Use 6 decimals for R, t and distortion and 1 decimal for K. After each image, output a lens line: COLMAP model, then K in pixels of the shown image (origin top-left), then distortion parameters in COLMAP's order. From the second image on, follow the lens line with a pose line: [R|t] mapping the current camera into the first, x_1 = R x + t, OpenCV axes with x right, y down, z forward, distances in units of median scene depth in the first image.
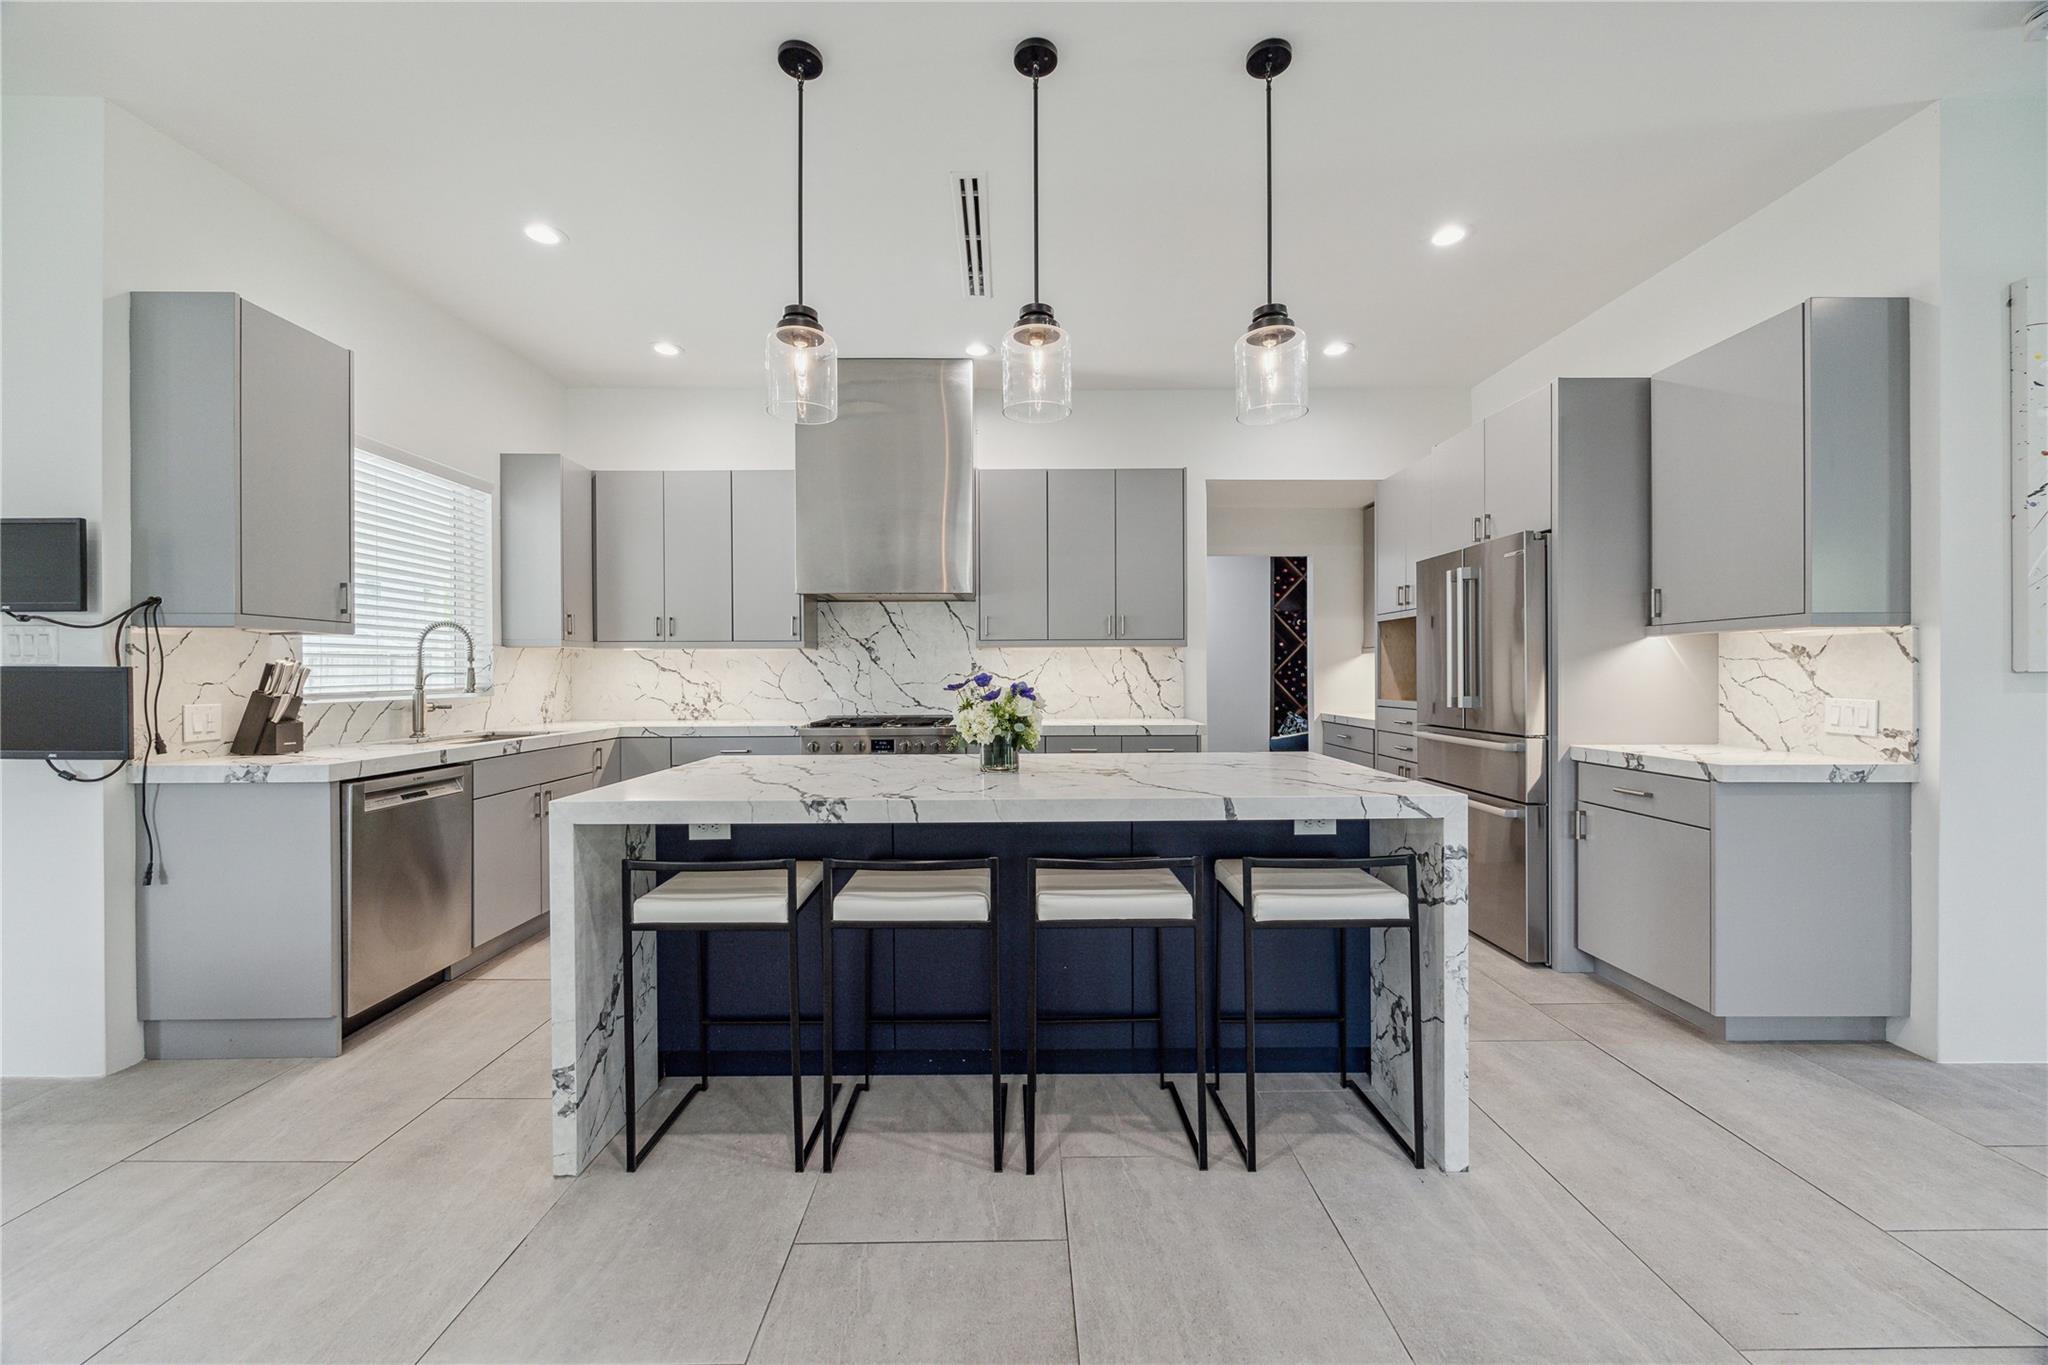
lens RADIAL K [[791.4, 0, 1022.5], [0, 791.4, 677.1], [0, 0, 1]] dist [-0.001924, -0.000323]
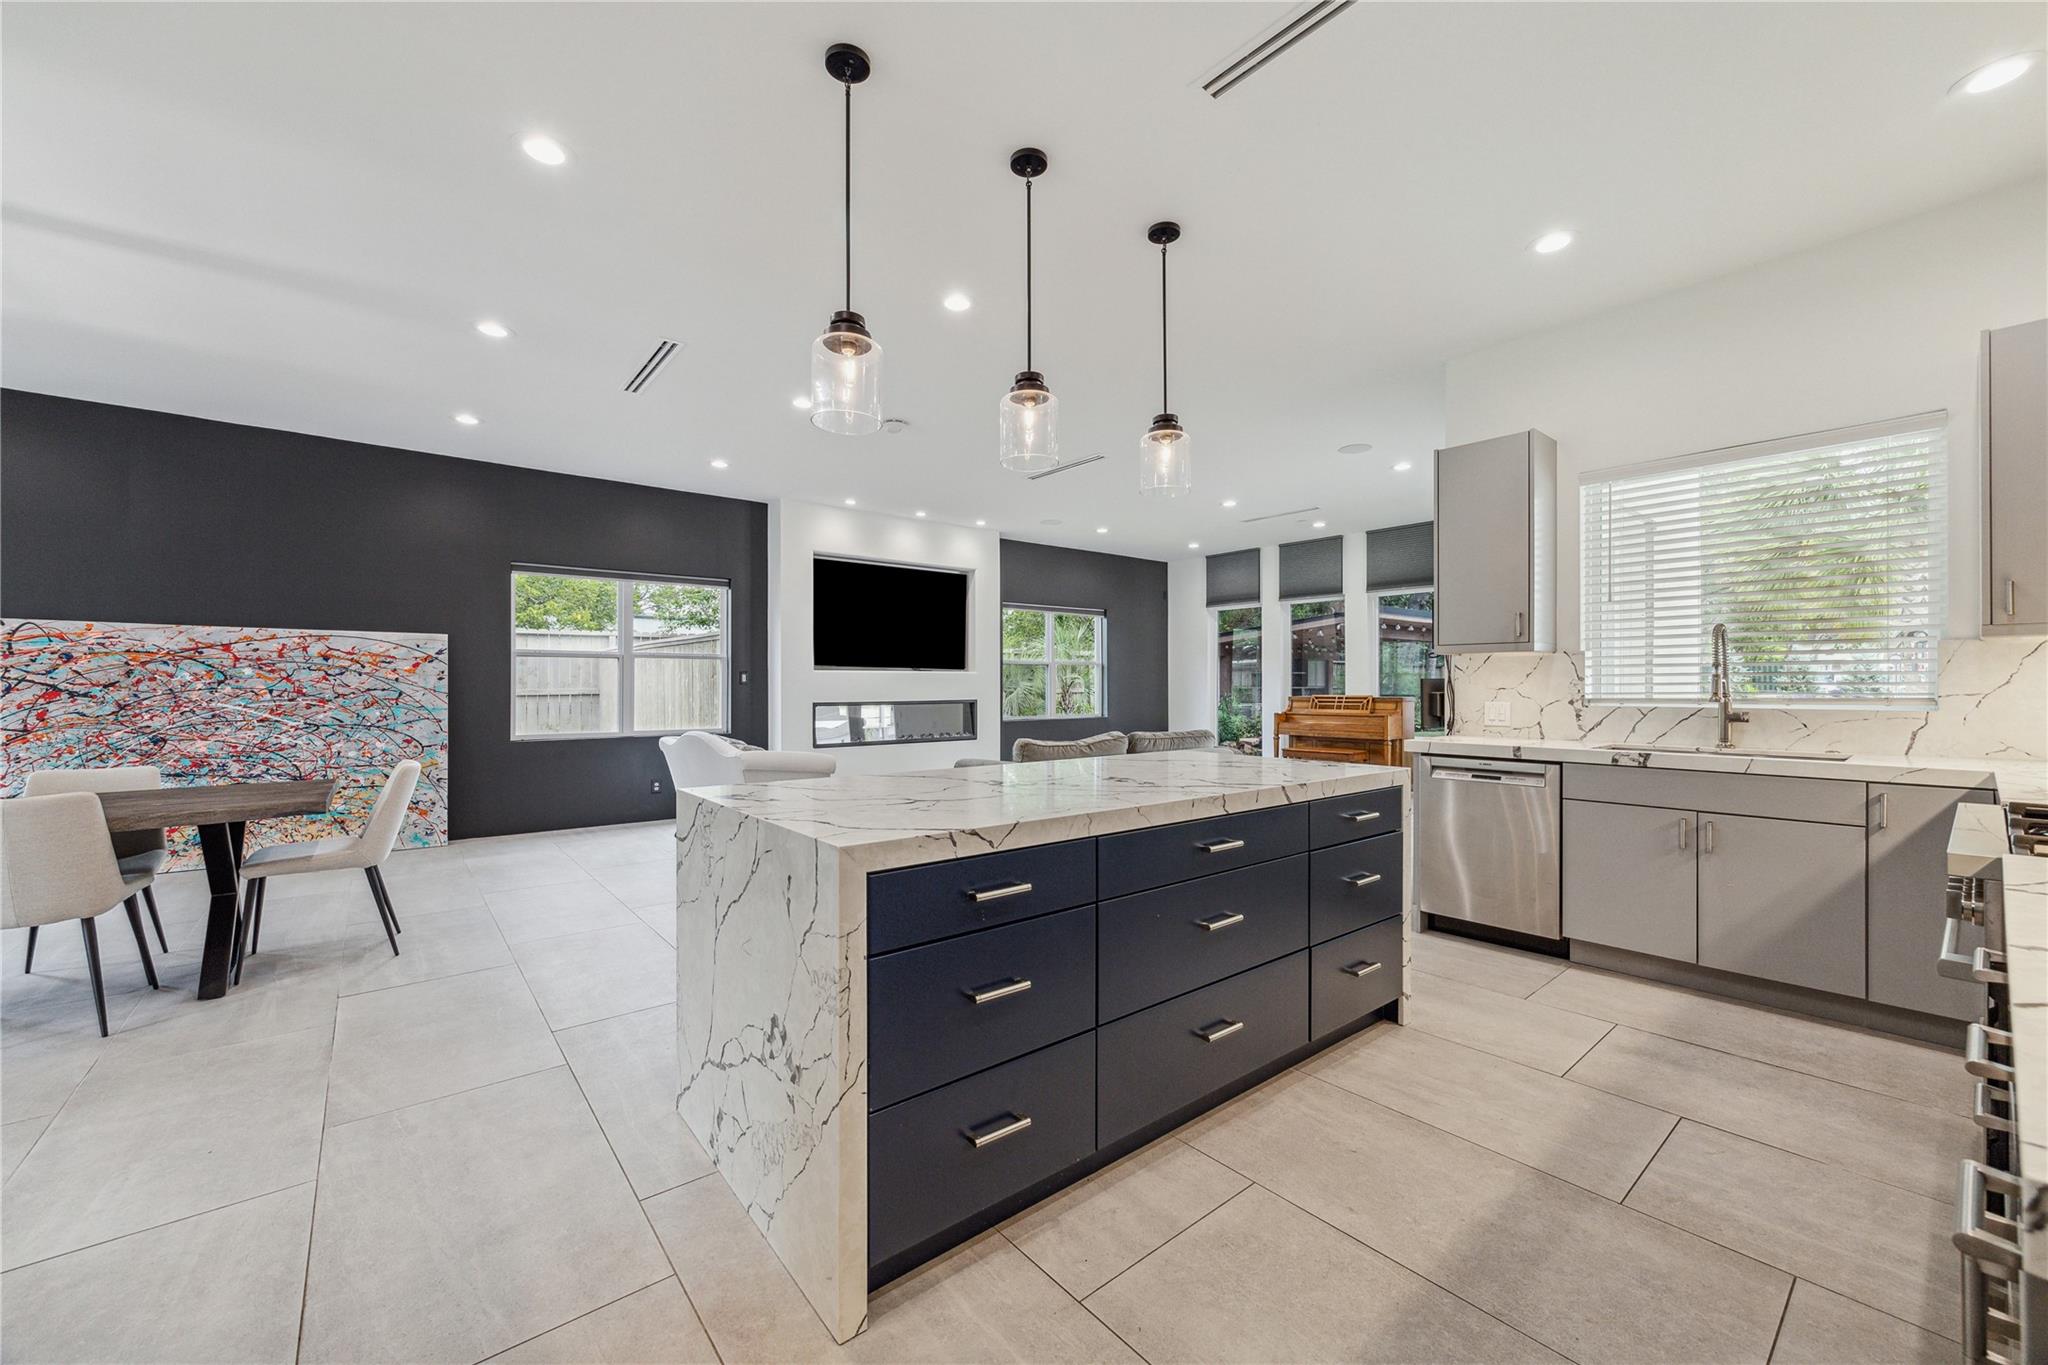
lens RADIAL K [[791.4, 0, 1019.7], [0, 791.4, 688.0], [0, 0, 1]] dist [-0.001924, -0.000323]
pose [[-0.781582, 0.006710, -0.623766, 0.572377], [0.002389, 0.999967, 0.007763, -0.006285], [0.623798, 0.004578, -0.781573, 1.430379]]
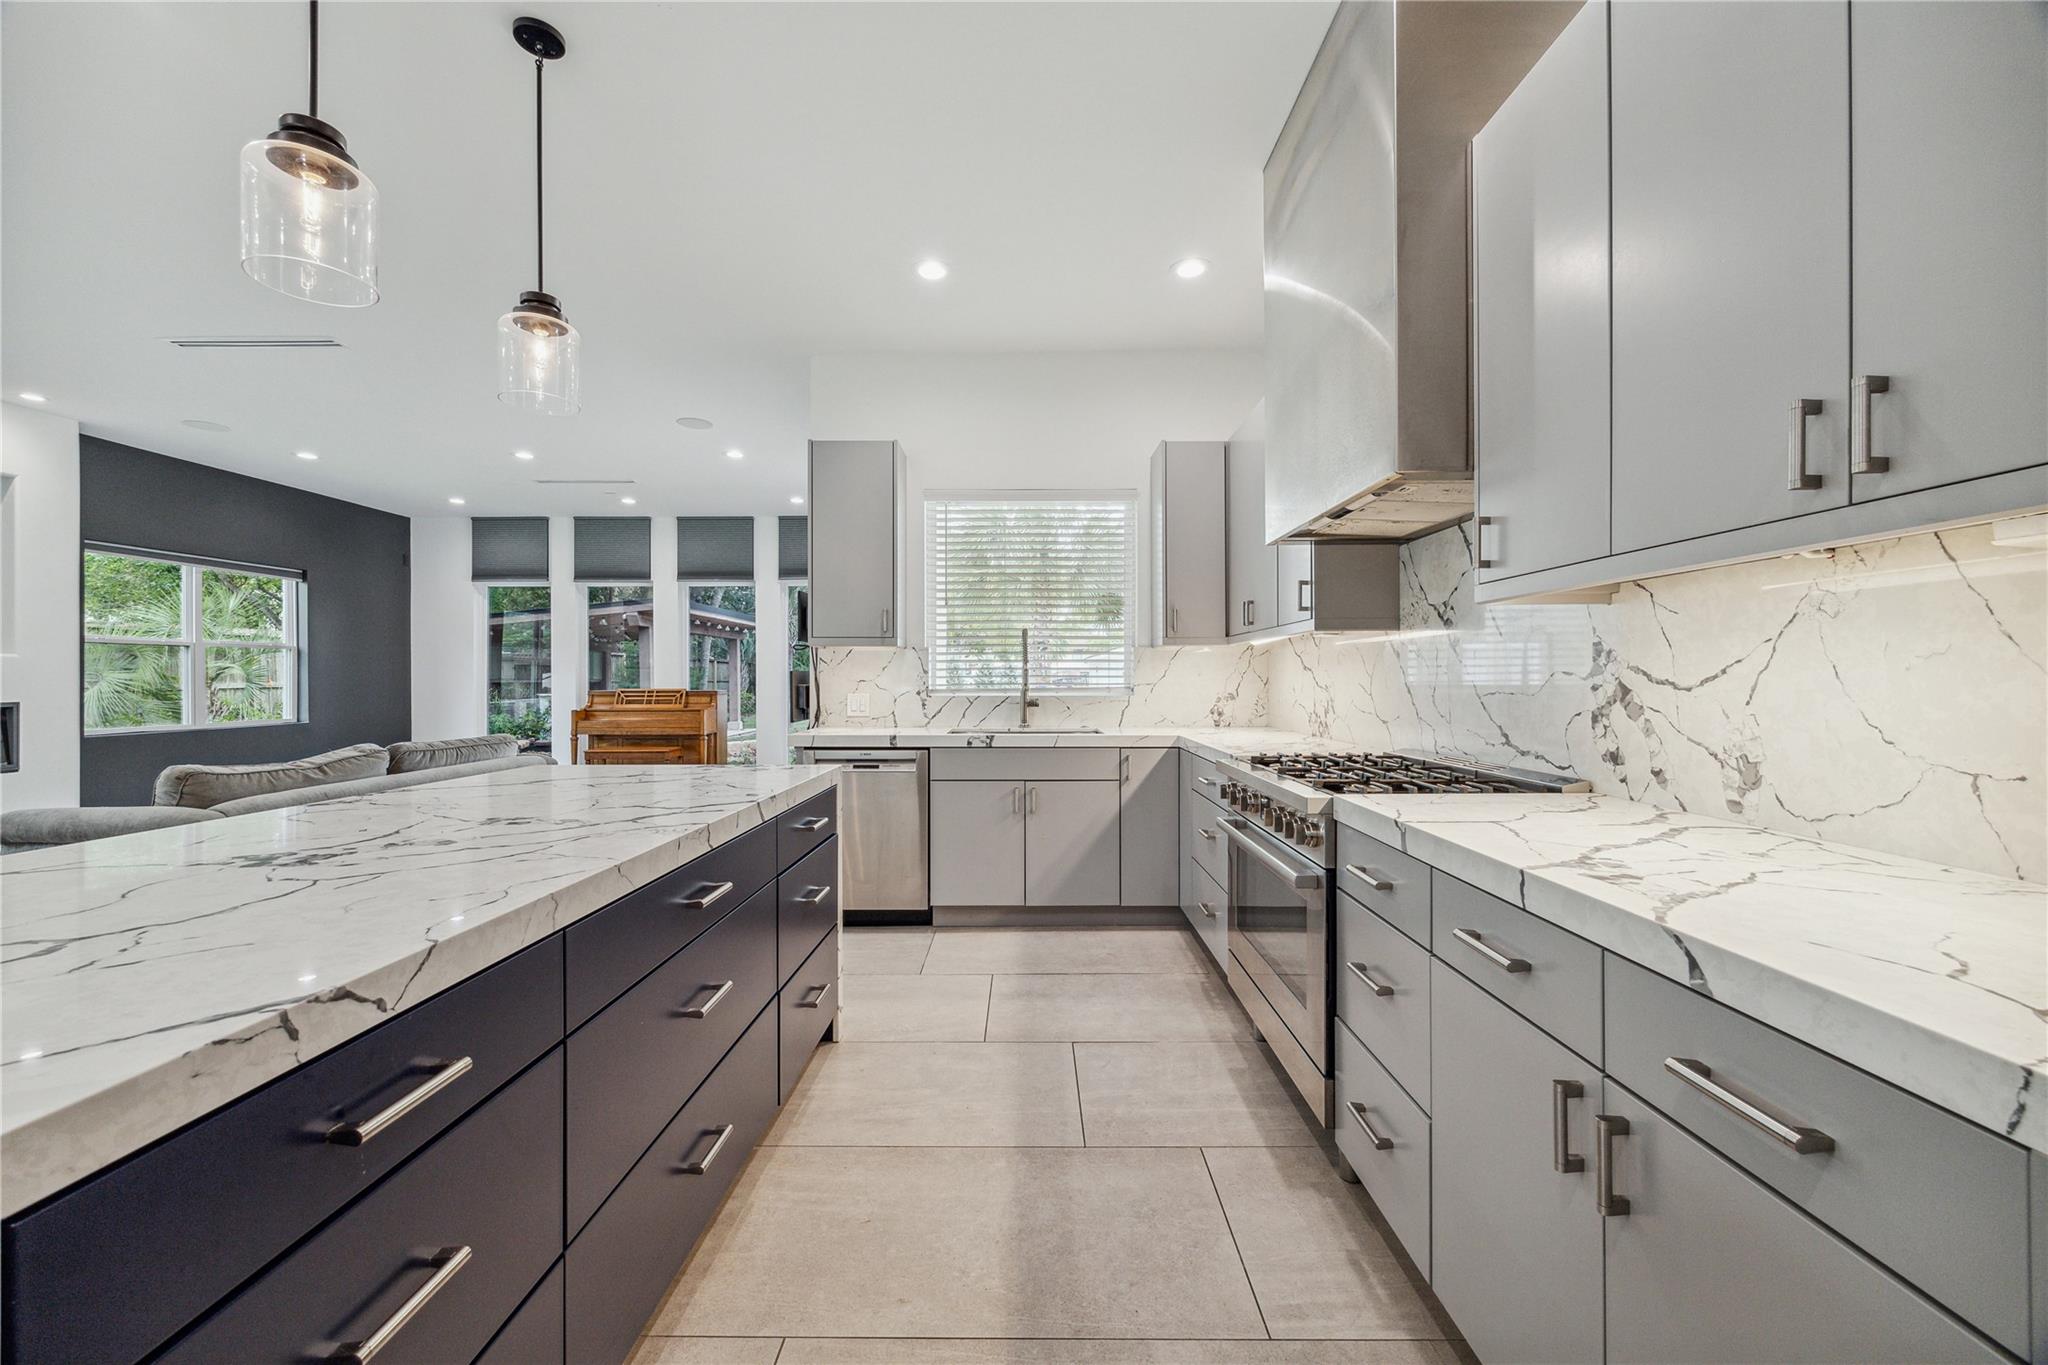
lens RADIAL K [[791.4, 0, 1024.6], [0, 791.4, 676.8], [0, 0, 1]] dist [-0.001924, -0.000323]
pose [[-0.016287, 0.002451, -0.999864, 0.504466], [-0.001444, 0.999996, 0.002475, -0.004018], [0.999866, 0.001484, -0.016283, 1.203782]]
